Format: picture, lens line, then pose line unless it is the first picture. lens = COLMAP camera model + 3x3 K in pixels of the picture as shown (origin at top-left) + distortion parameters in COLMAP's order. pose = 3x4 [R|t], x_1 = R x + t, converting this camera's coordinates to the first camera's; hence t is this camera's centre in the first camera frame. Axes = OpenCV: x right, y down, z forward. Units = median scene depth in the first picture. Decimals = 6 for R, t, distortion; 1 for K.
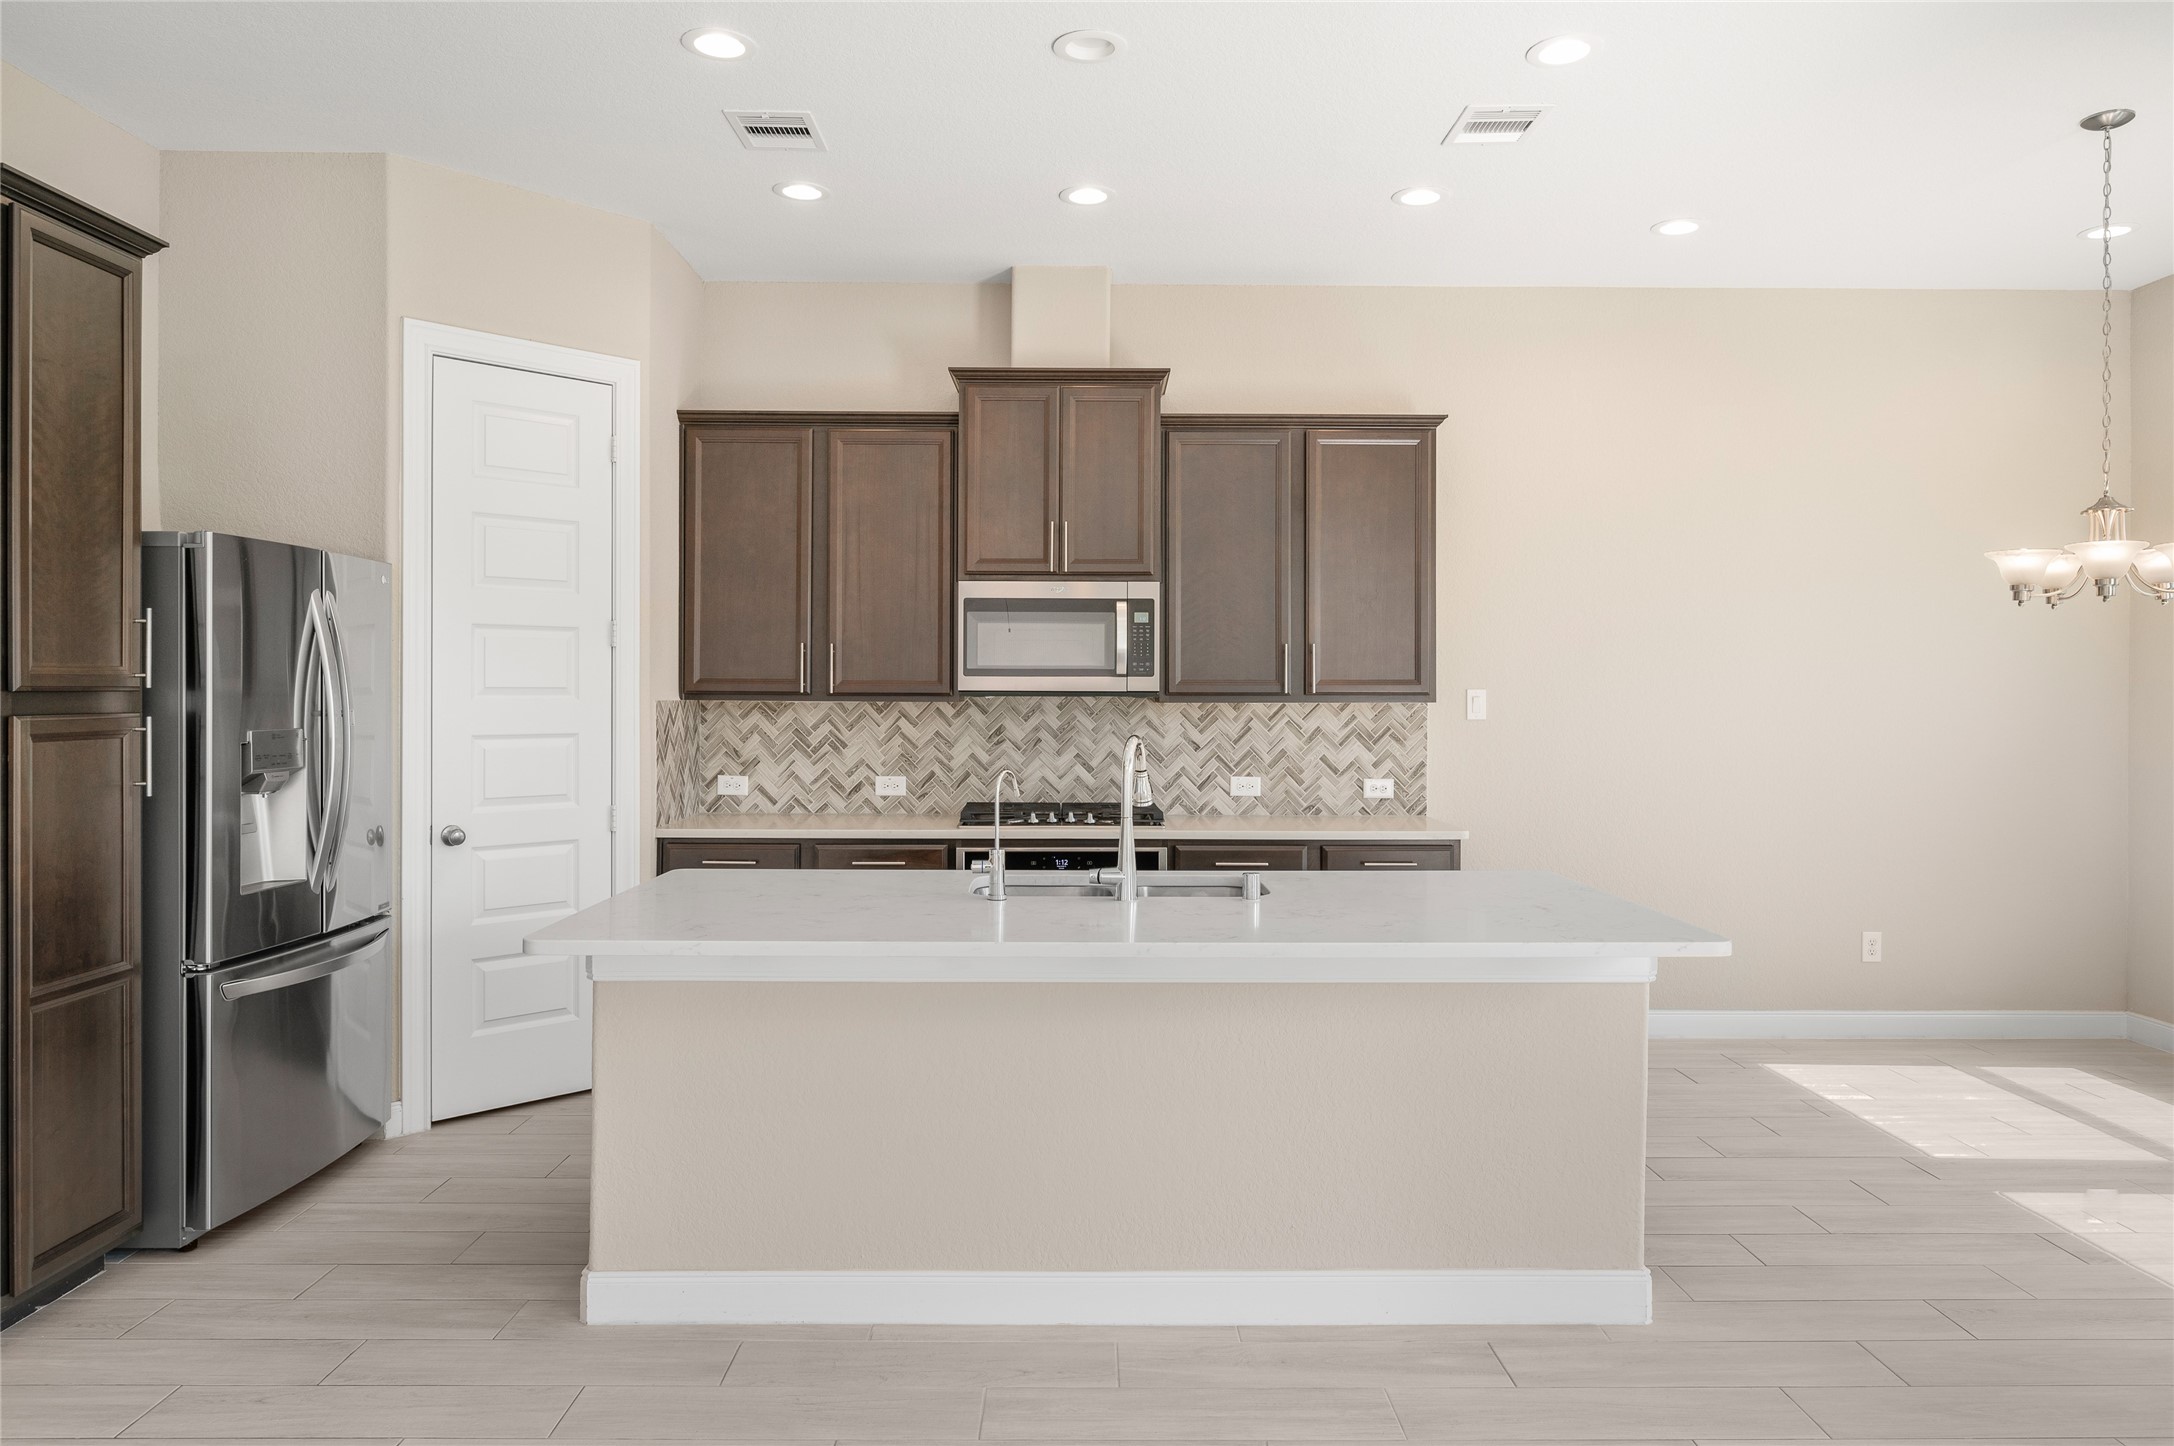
lens RADIAL K [[1407.7, 0, 1086.1], [0, 1407.7, 687.7], [0, 0, 1]] dist [-0.008333, -0.000586]
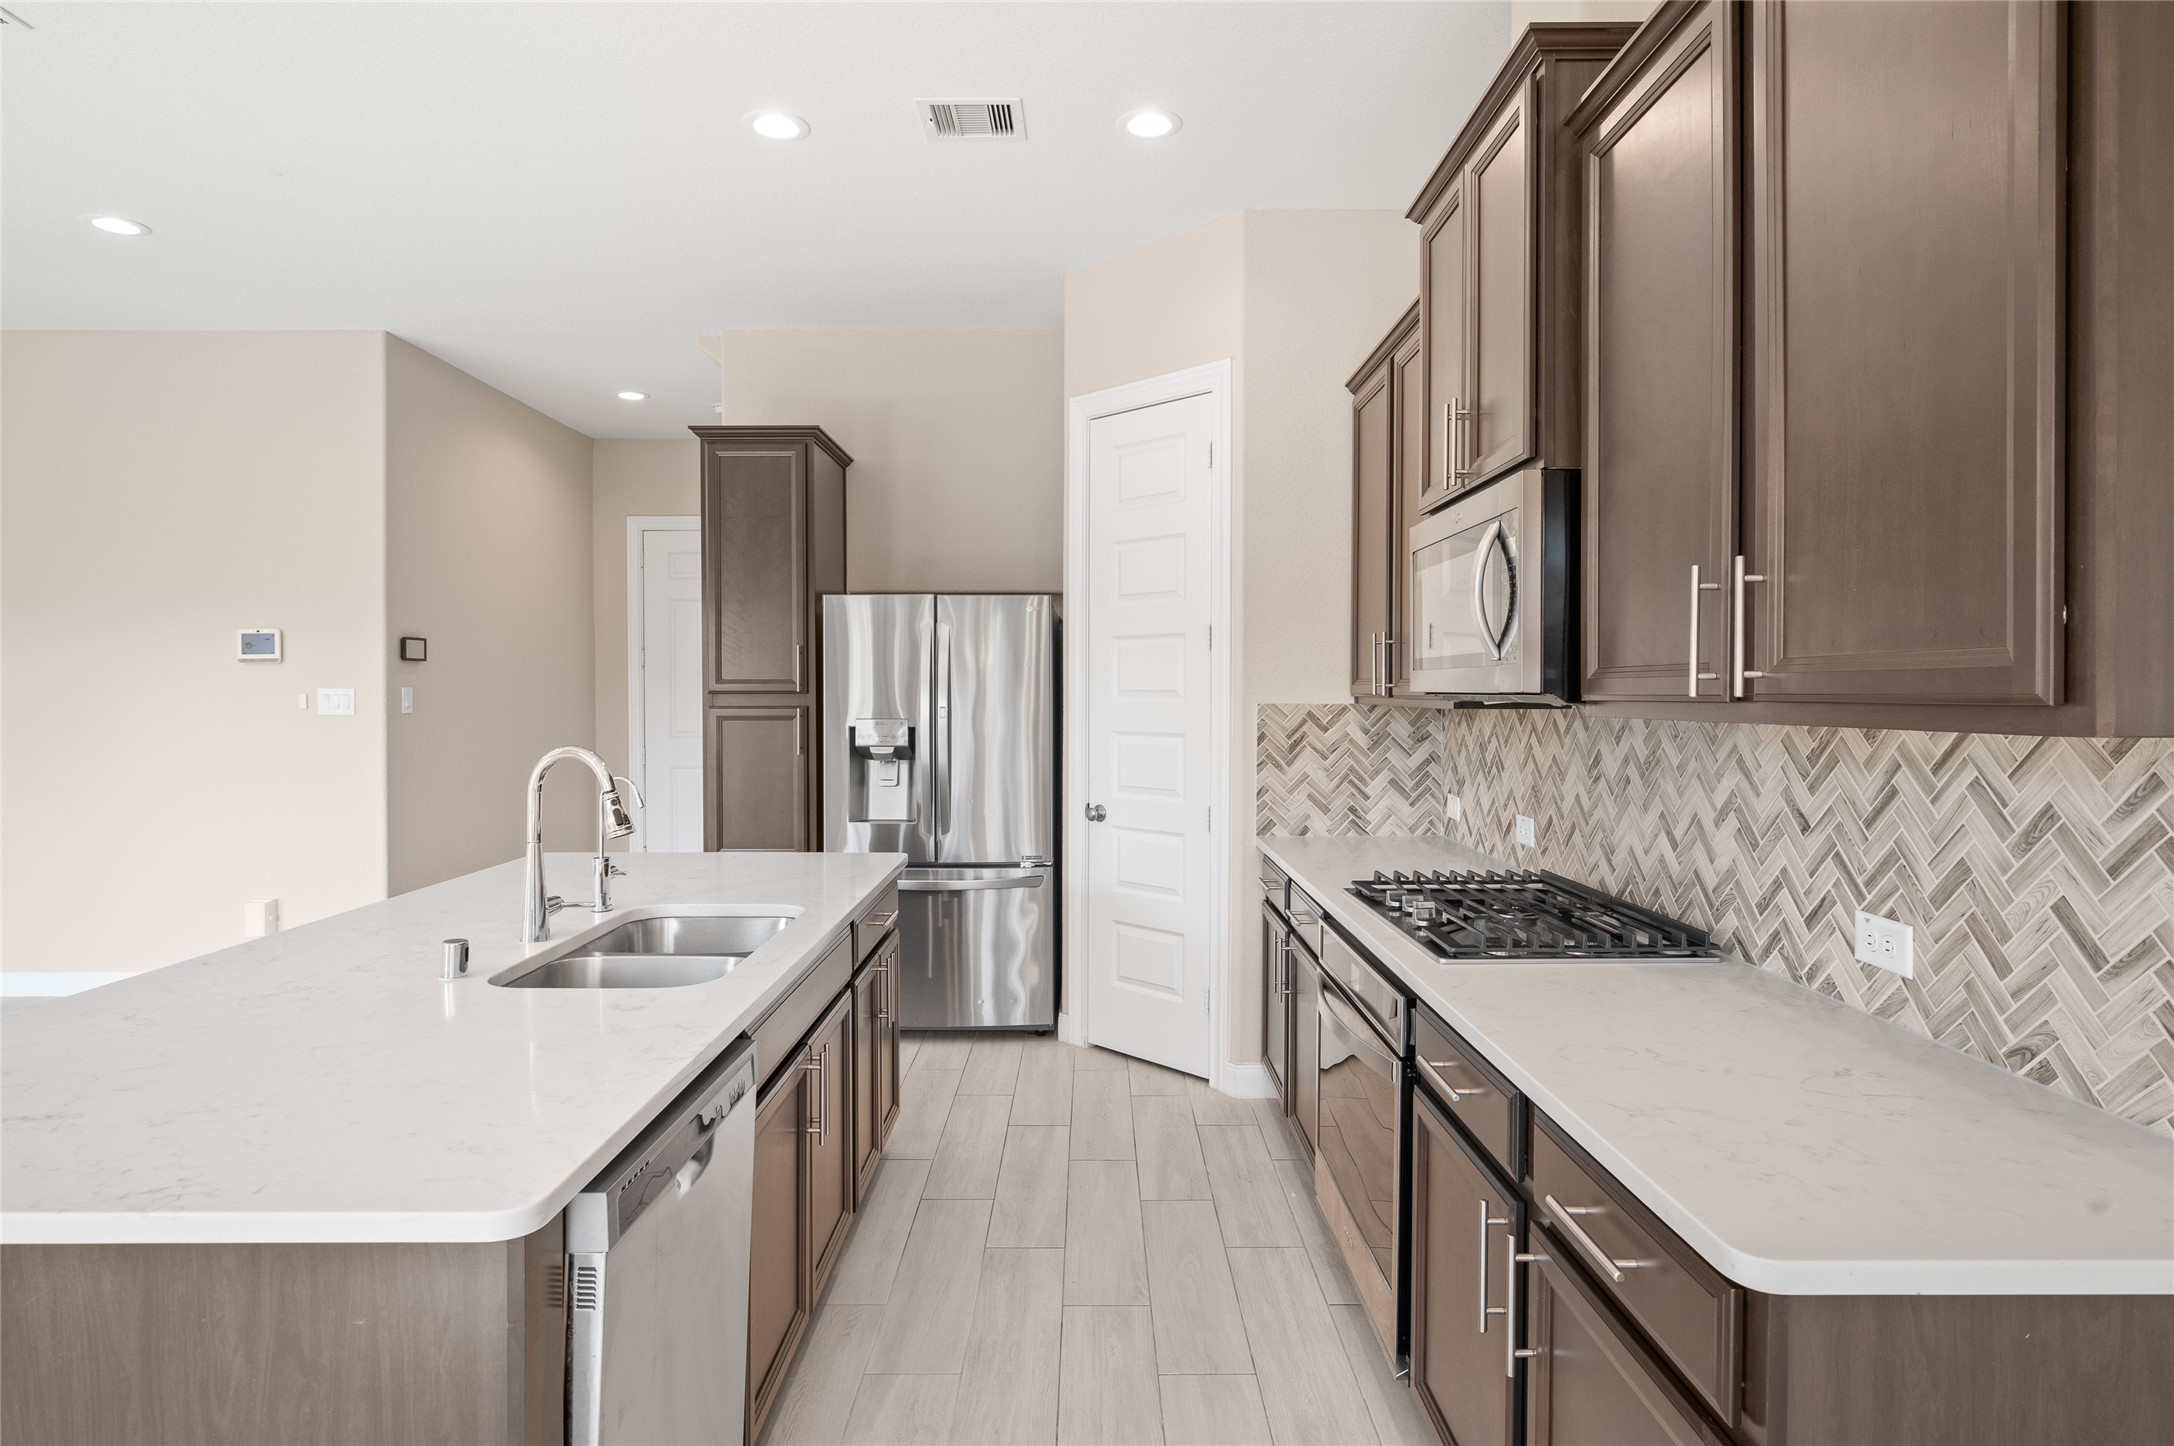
lens RADIAL K [[1145.5, 0, 1093.8], [0, 1145.5, 705.6], [0, 0, 1]] dist [-0.002820, -0.001048]
pose [[-0.000826, 0.009349, -0.999956, 0.445213], [0.002450, 0.999953, 0.009347, 0.002973], [0.999997, -0.002442, -0.000848, 0.835566]]
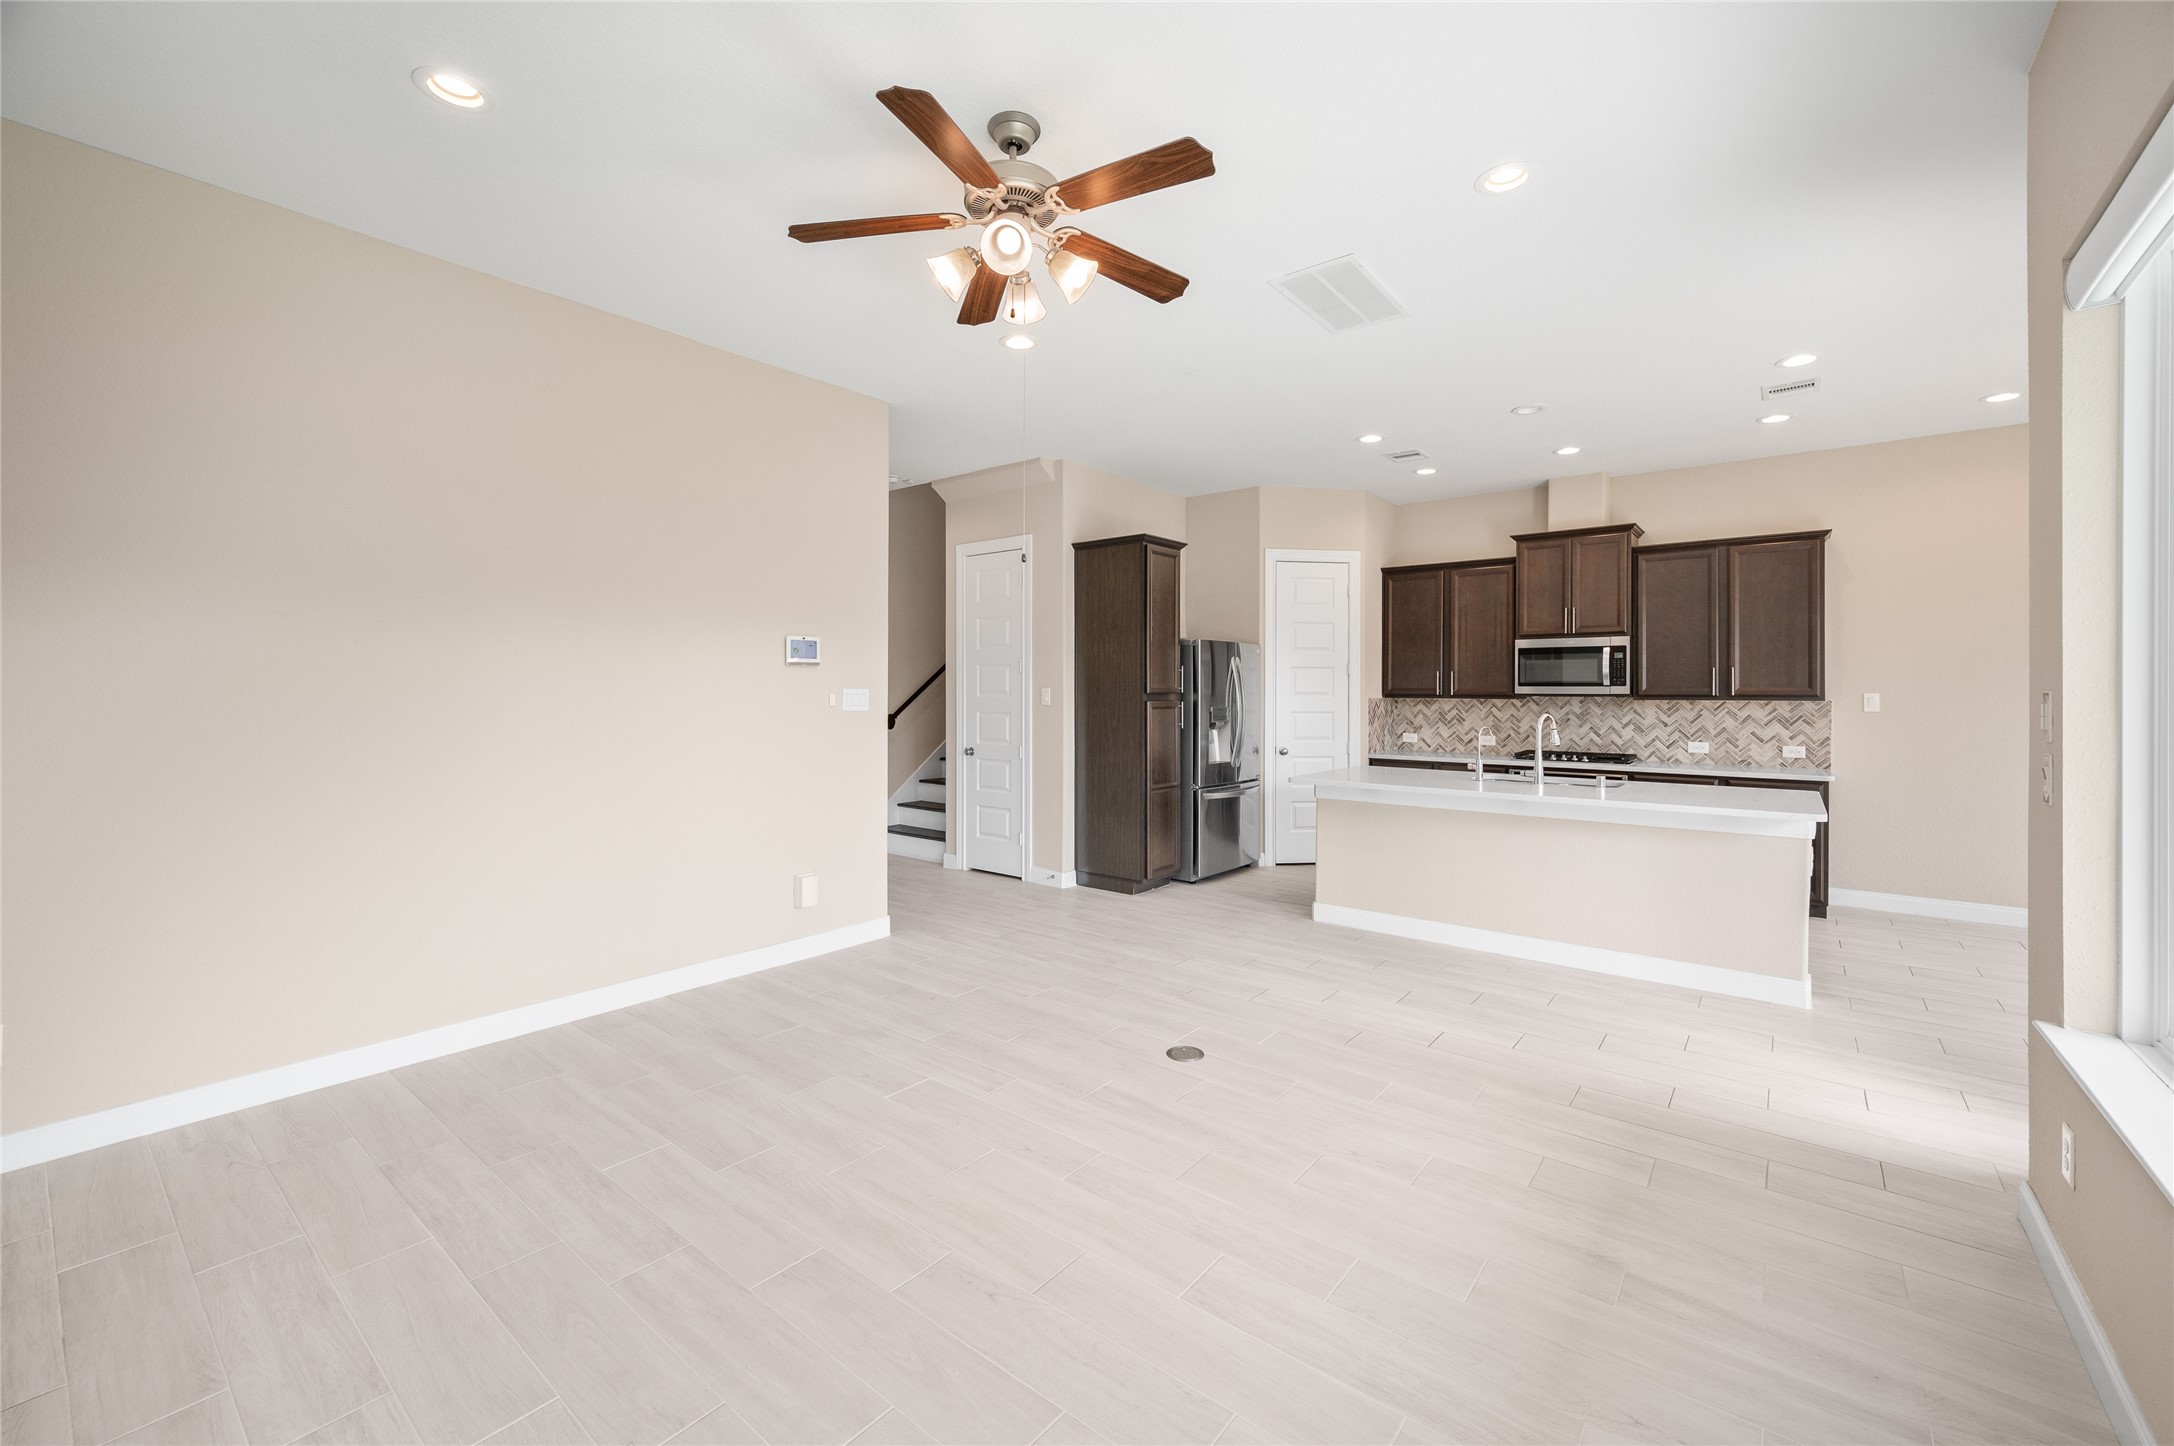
lens RADIAL K [[867.7, 0, 1105.5], [0, 867.7, 693.1], [0, 0, 1]] dist [0.000430, -0.000358]
pose [[0.779699, 0.000171, -0.626155, 0.229226], [0.000681, 0.999999, 0.001122, -0.000483], [0.626154, -0.001301, 0.779698, -0.345407]]
